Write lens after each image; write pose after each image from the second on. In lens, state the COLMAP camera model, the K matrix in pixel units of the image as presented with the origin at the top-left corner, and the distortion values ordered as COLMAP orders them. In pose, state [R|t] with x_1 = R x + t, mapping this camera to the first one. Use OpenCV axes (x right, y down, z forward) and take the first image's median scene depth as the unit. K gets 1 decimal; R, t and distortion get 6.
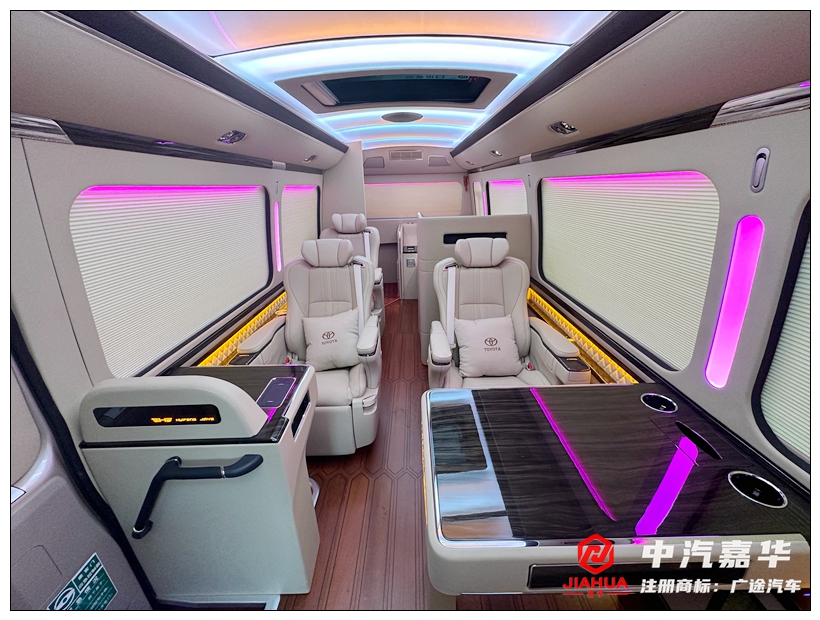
lens RADIAL K [[320.7, 0, 410.0], [0, 320.7, 310.0], [0, 0, 1]] dist [0.000176, 0.000163]
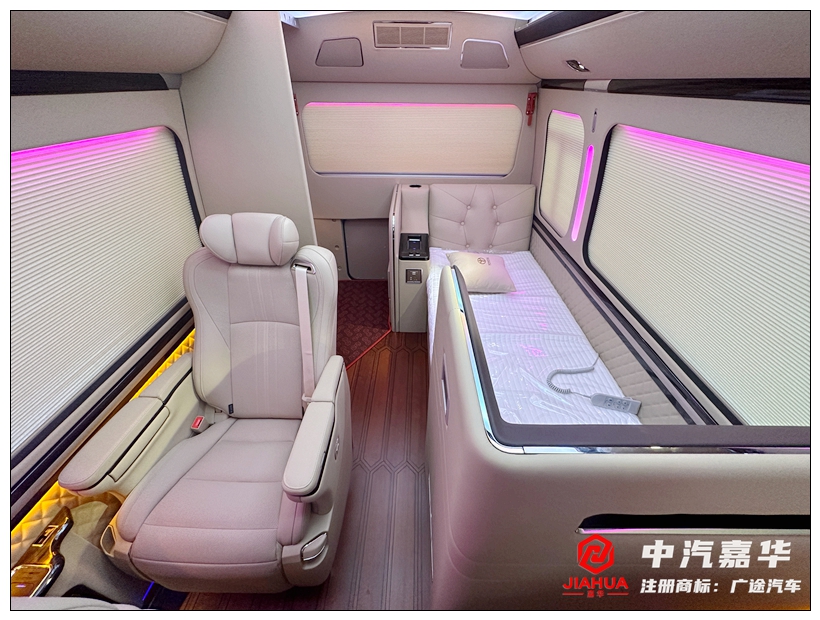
lens RADIAL K [[323.5, 0, 410.0], [0, 323.5, 310.0], [0, 0, 1]] dist [-0.029816, -0.000056]
pose [[0.999312, 0.033753, 0.015388, -0.010436], [-0.036565, 0.966157, 0.255349, -0.247003], [-0.006249, -0.255736, 0.966726, 0.520451]]
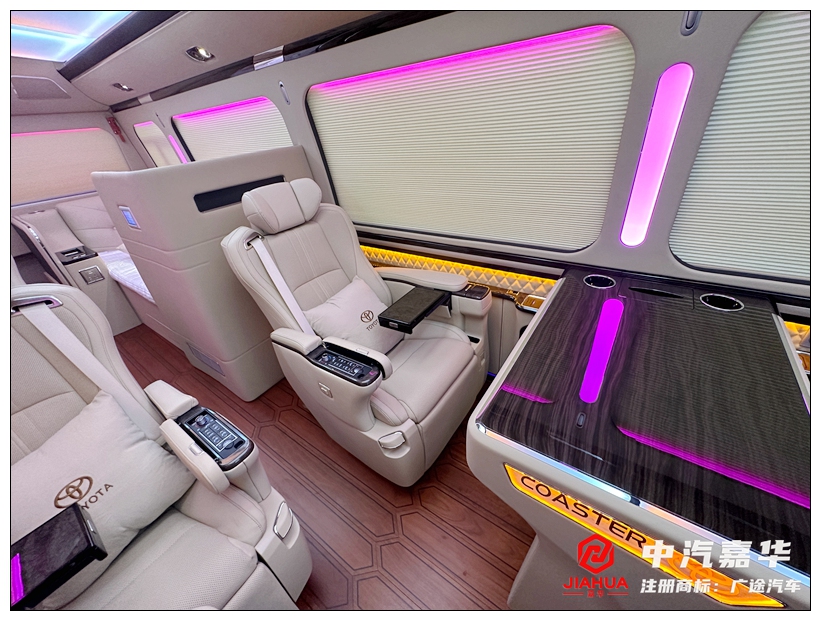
lens RADIAL K [[320.7, 0, 410.0], [0, 320.7, 310.0], [0, 0, 1]] dist [0.000176, 0.000163]
pose [[0.580777, -0.448840, 0.679147, -0.093205], [0.370259, 0.888626, 0.270652, -0.039269], [-0.724987, 0.094272, 0.682280, 0.208278]]
